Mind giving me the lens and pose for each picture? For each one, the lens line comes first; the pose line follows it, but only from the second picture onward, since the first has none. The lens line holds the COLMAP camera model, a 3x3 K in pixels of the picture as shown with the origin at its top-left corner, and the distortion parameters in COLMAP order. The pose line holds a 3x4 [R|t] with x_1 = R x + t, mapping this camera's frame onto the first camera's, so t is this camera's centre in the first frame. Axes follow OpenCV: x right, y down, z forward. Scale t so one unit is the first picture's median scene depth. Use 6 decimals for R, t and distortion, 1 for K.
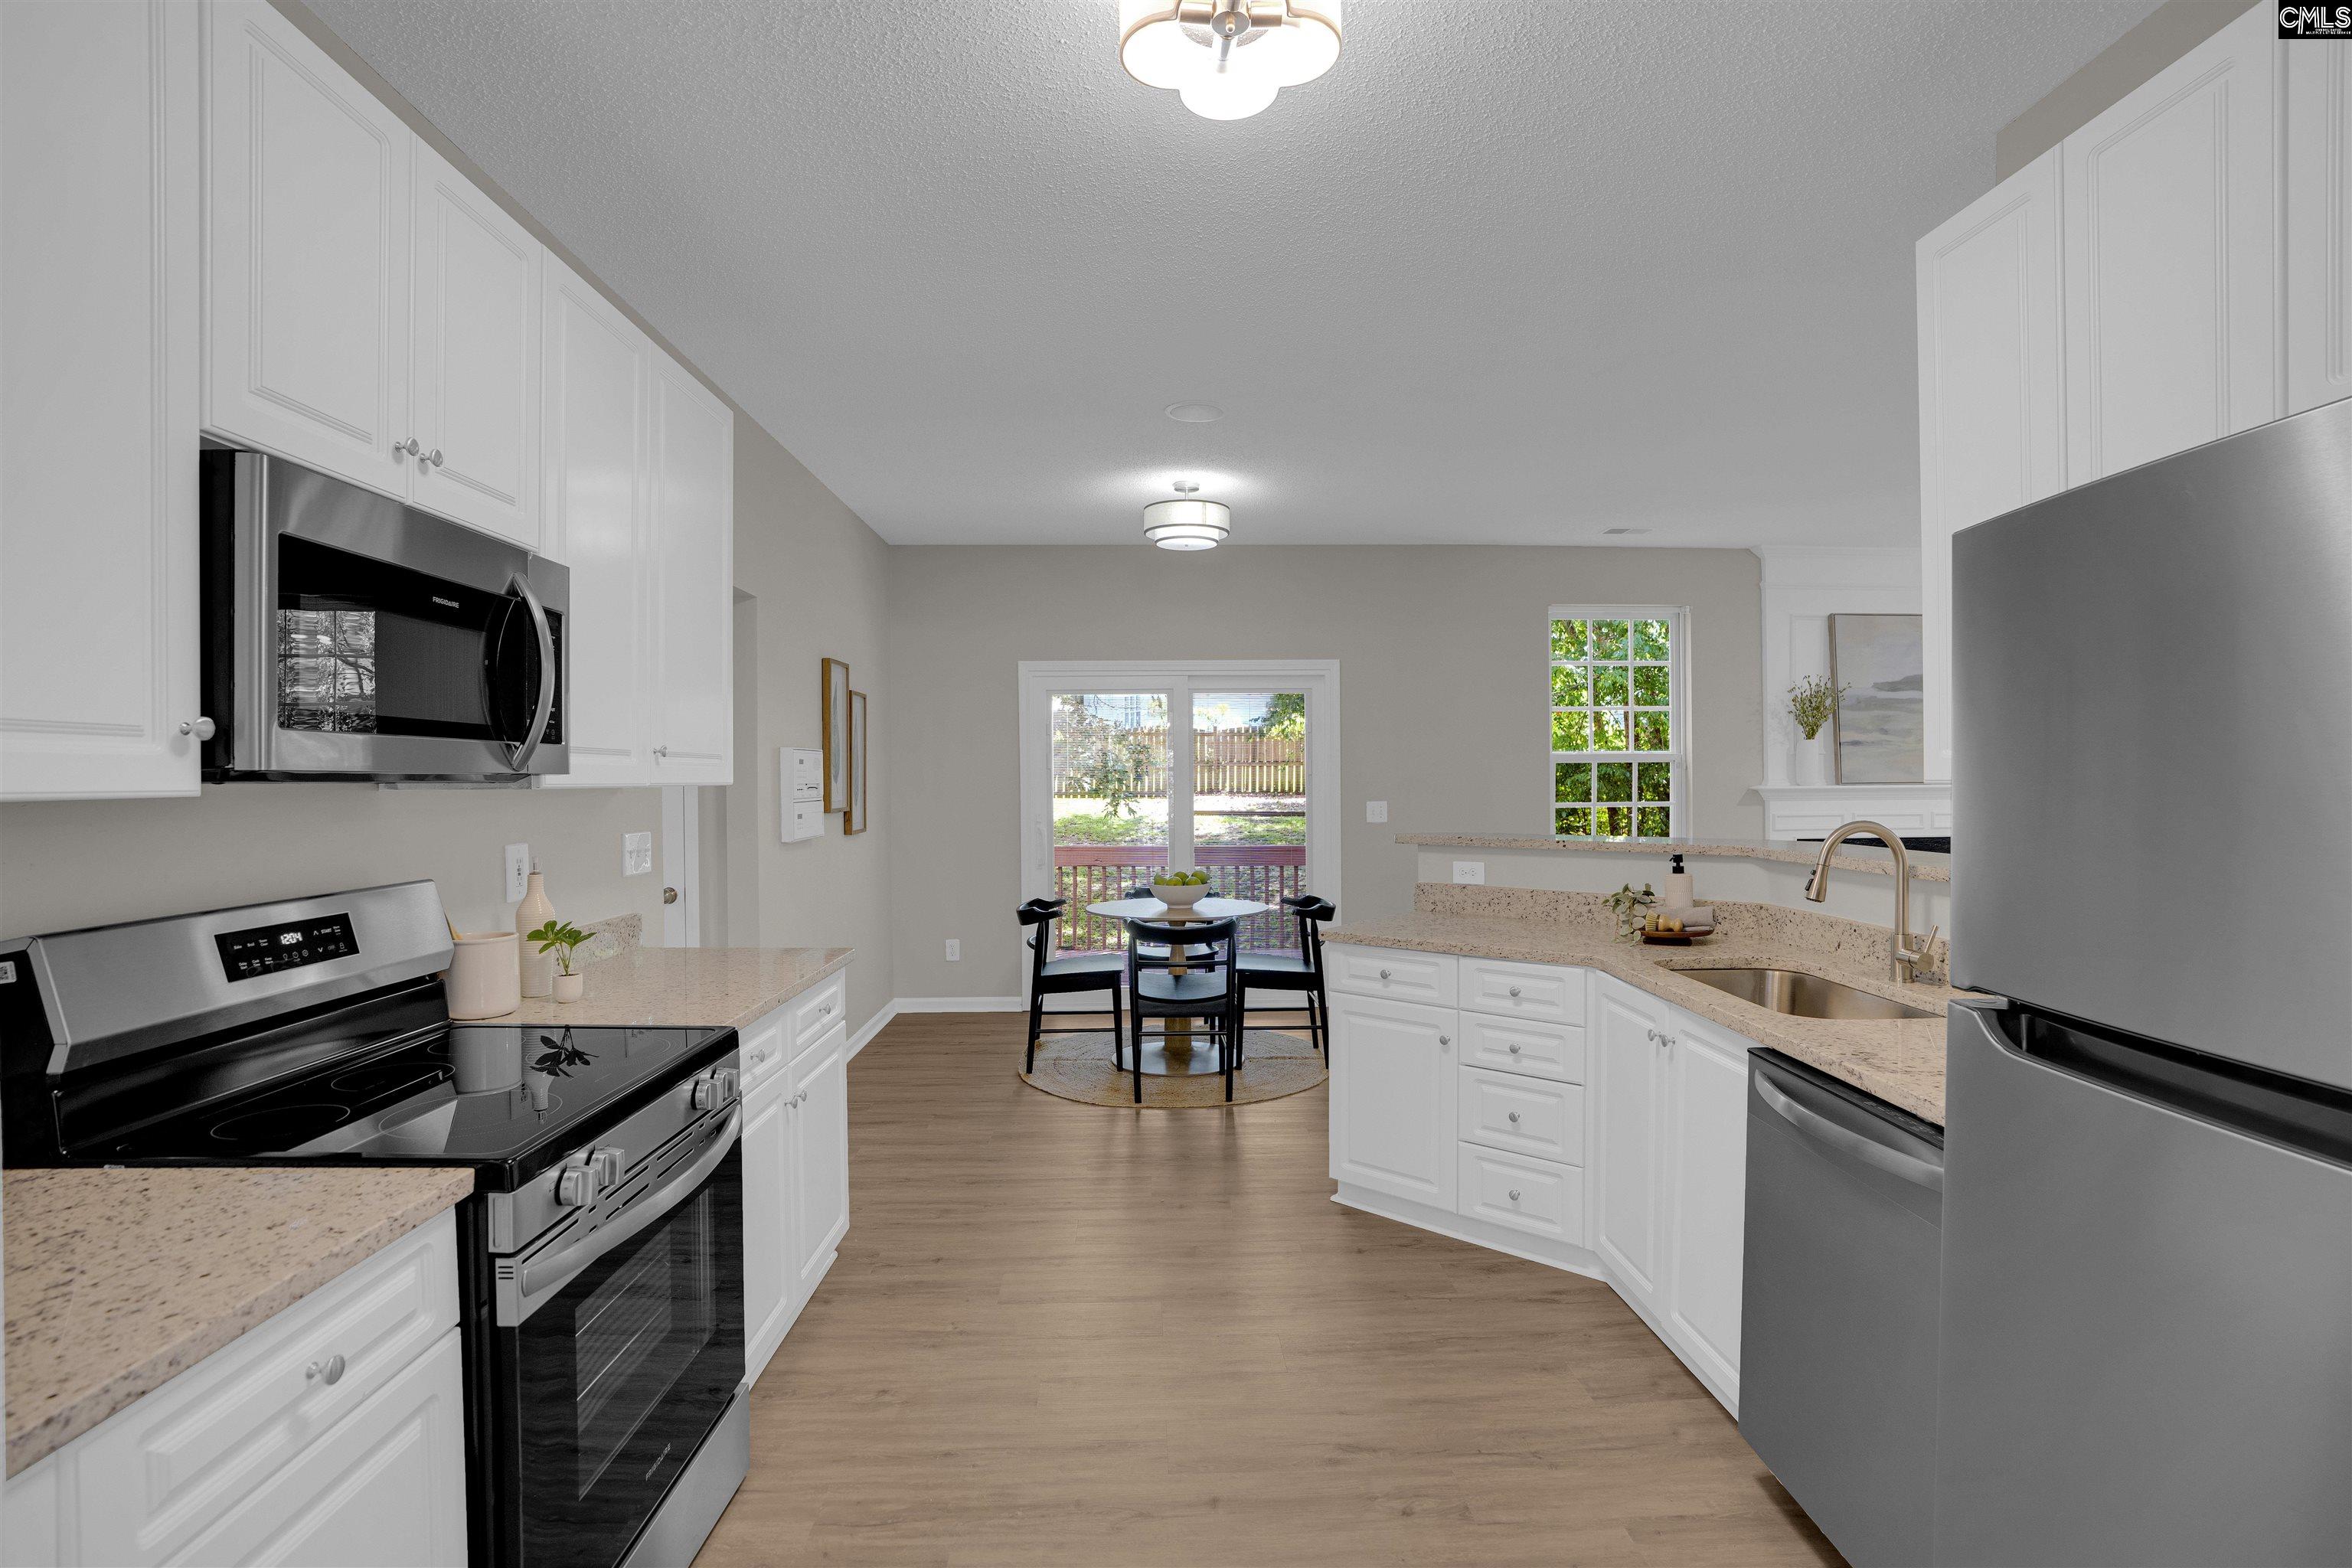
lens RADIAL K [[1125.2, 0, 1167.7], [0, 1125.2, 771.3], [0, 0, 1]] dist [-0.000201, -0.000035]
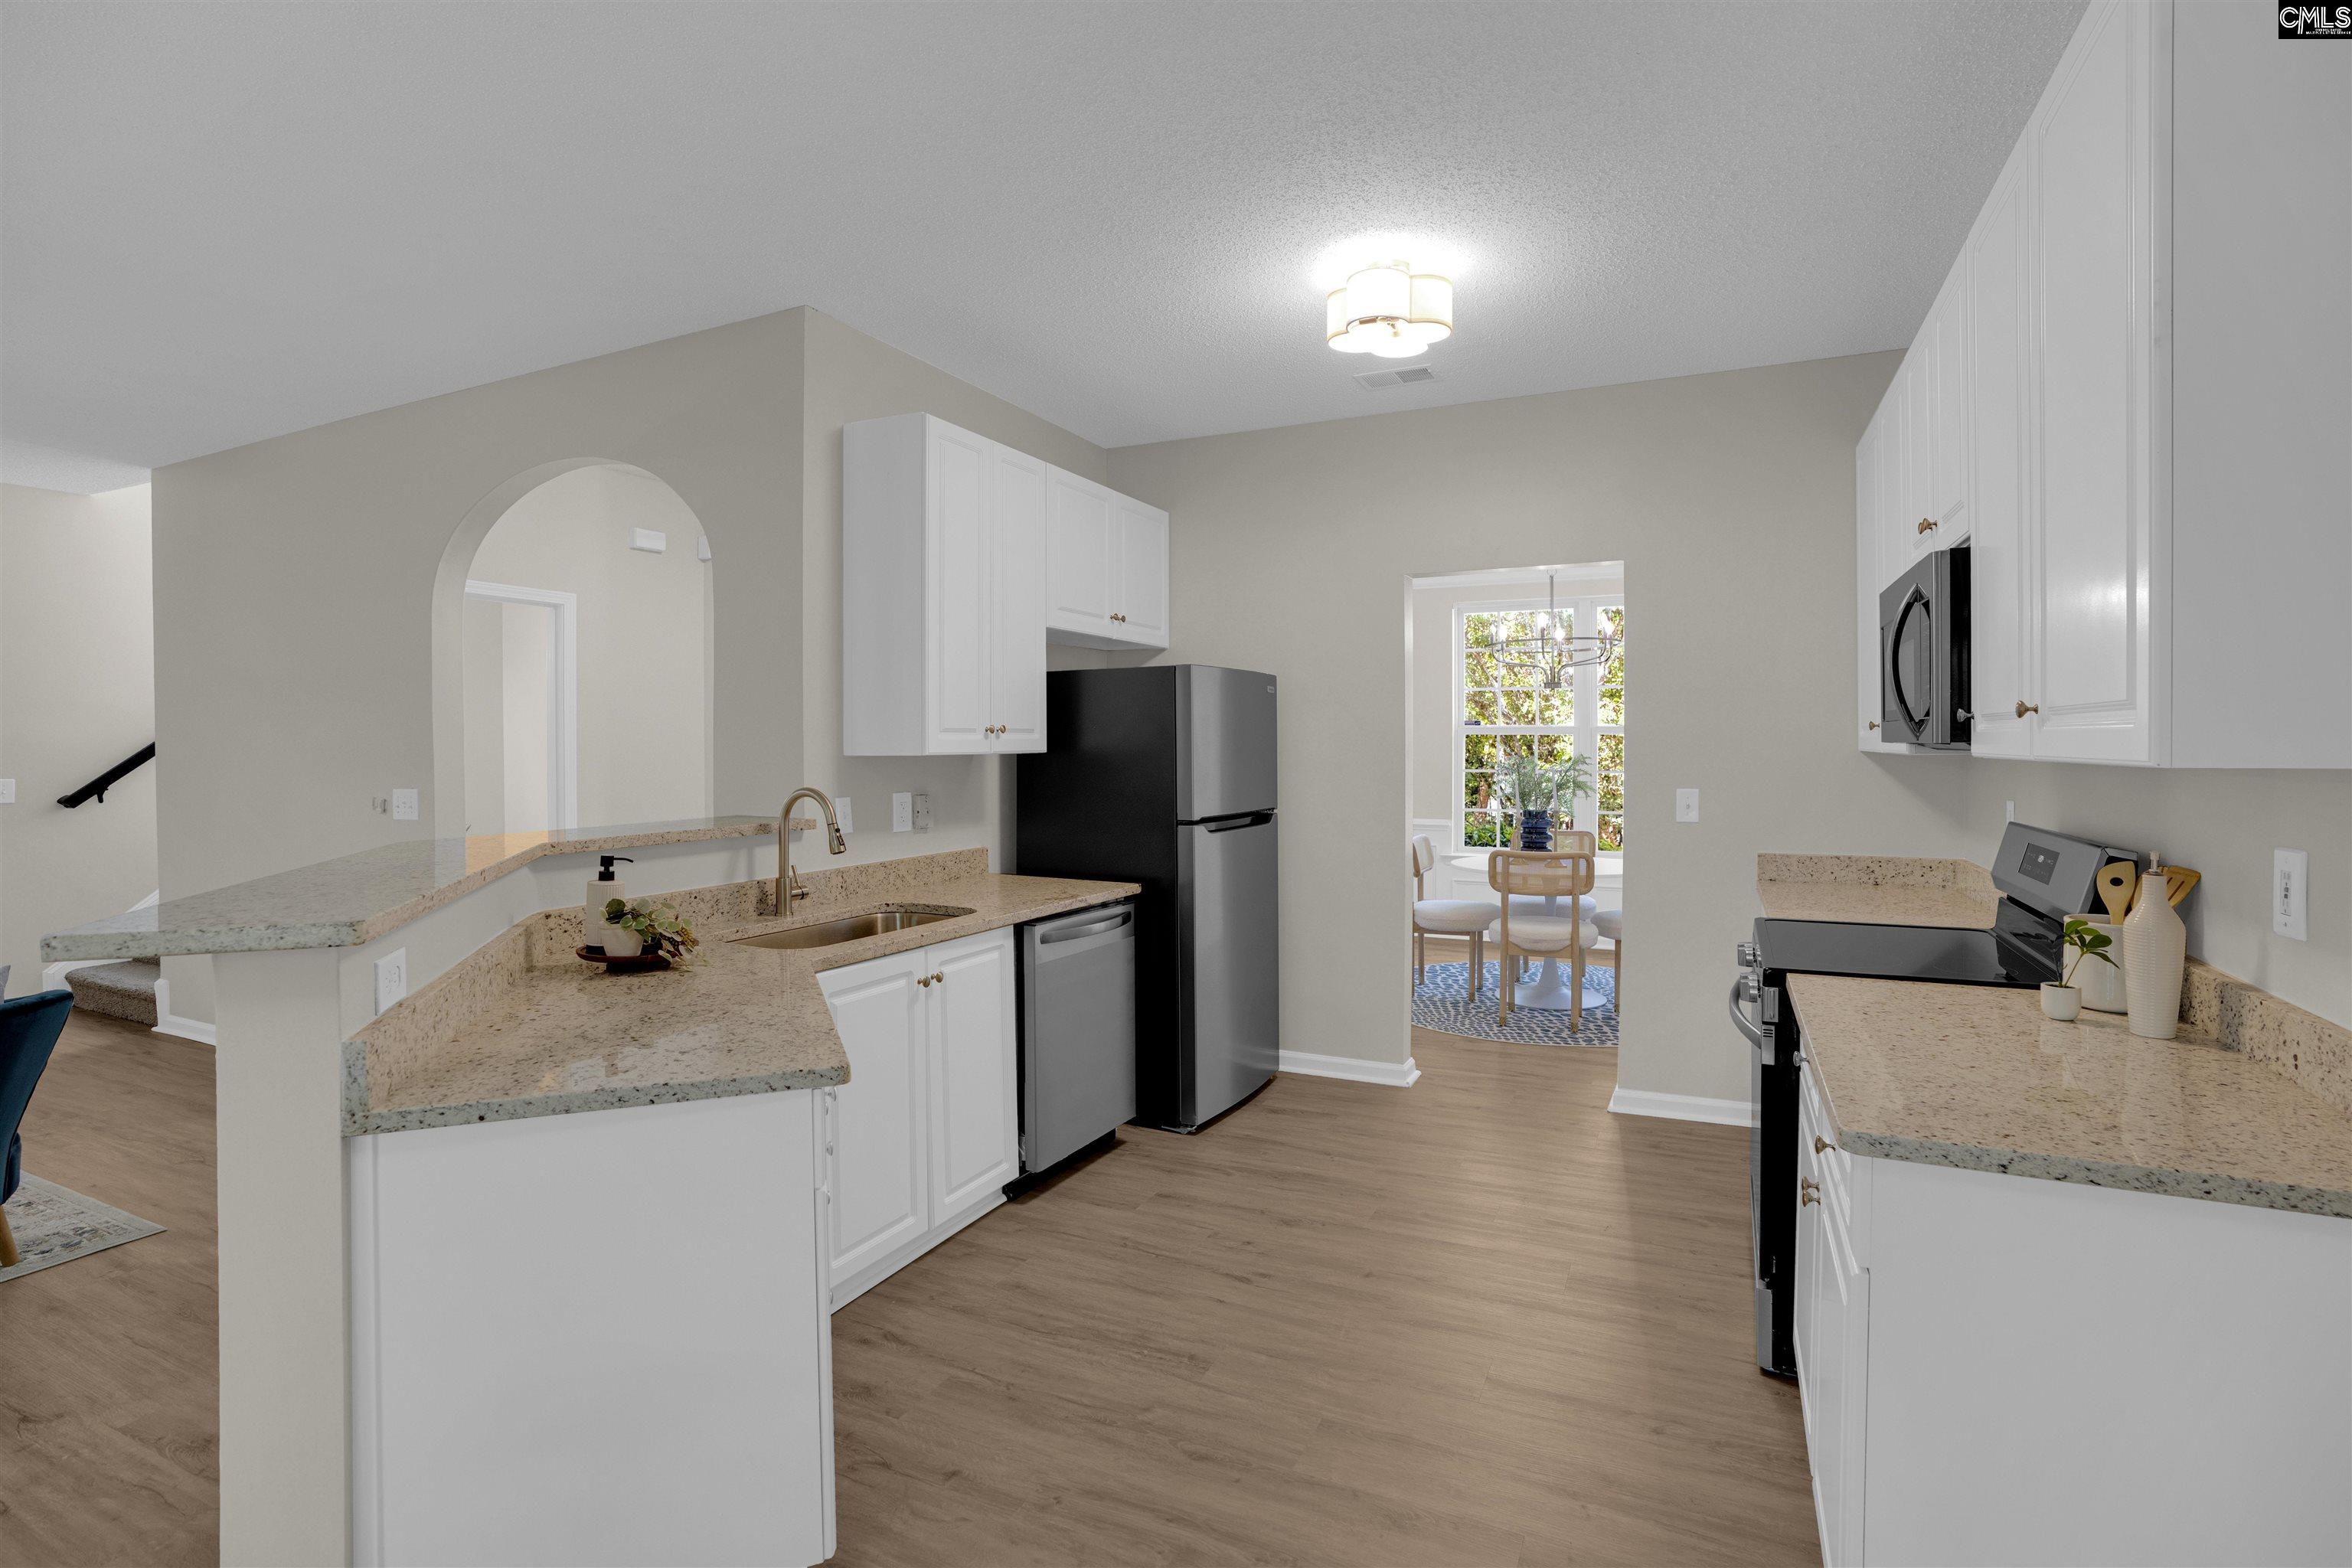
lens RADIAL K [[1125.2, 0, 1167.7], [0, 1125.2, 771.3], [0, 0, 1]] dist [-0.000201, -0.000035]
pose [[-0.890482, 0.003640, 0.455004, -0.284689], [0.009126, 0.999910, 0.009860, 0.015131], [-0.454927, 0.012932, -0.890435, 1.809752]]
